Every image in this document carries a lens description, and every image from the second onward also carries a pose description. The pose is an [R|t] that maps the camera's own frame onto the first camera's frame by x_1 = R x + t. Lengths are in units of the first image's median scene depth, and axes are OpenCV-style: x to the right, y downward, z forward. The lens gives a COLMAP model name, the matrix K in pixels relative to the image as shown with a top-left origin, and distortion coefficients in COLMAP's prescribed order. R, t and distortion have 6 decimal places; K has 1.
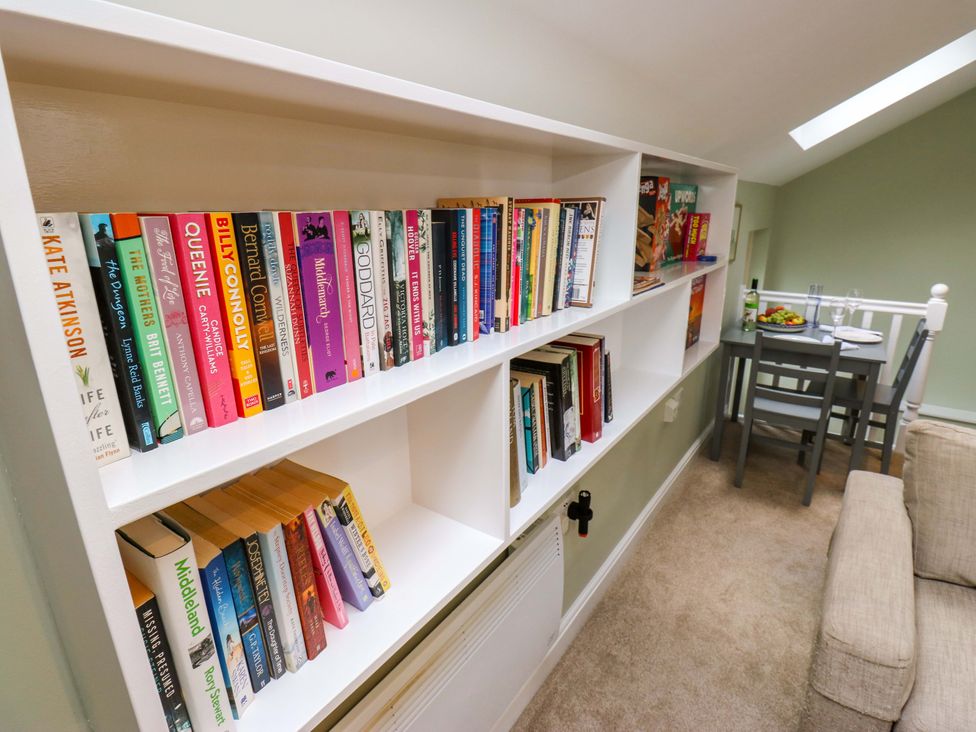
lens RADIAL K [[506.7, 0, 489.7], [0, 506.7, 366.8], [0, 0, 1]] dist [-0.018578, -0.000084]
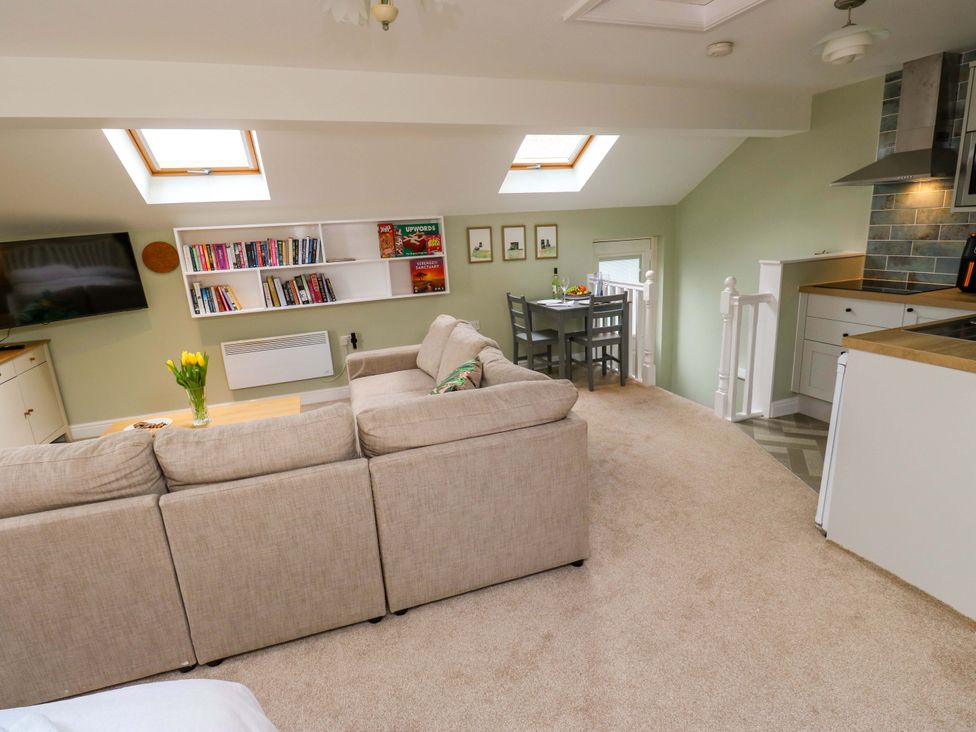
lens RADIAL K [[506.7, 0, 492.4], [0, 506.7, 361.6], [0, 0, 1]] dist [-0.018578, -0.000084]
pose [[0.817548, 0.113654, -0.564534, 6.209453], [-0.127900, 0.991682, 0.014427, 0.668126], [0.561478, 0.060409, 0.825284, -2.326535]]
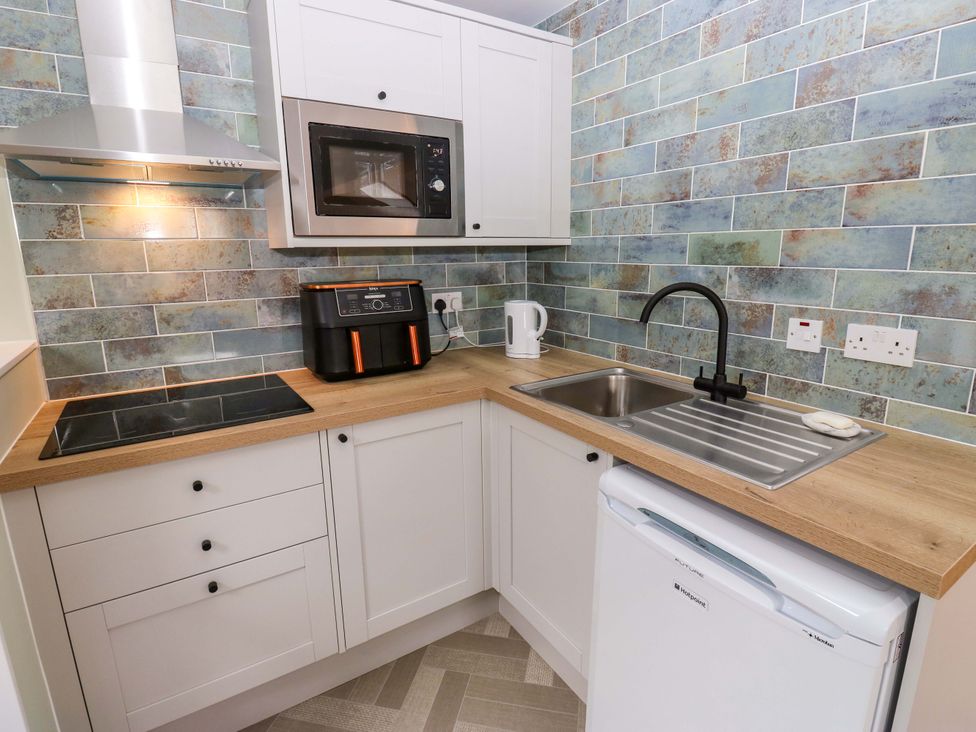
lens RADIAL K [[506.7, 0, 485.3], [0, 506.7, 358.5], [0, 0, 1]] dist [-0.018578, -0.000084]
pose [[0.372237, -0.186127, 0.909283, 4.964659], [0.281535, 0.956171, 0.080472, -0.538436], [-0.884408, 0.226041, 0.408324, 1.877107]]
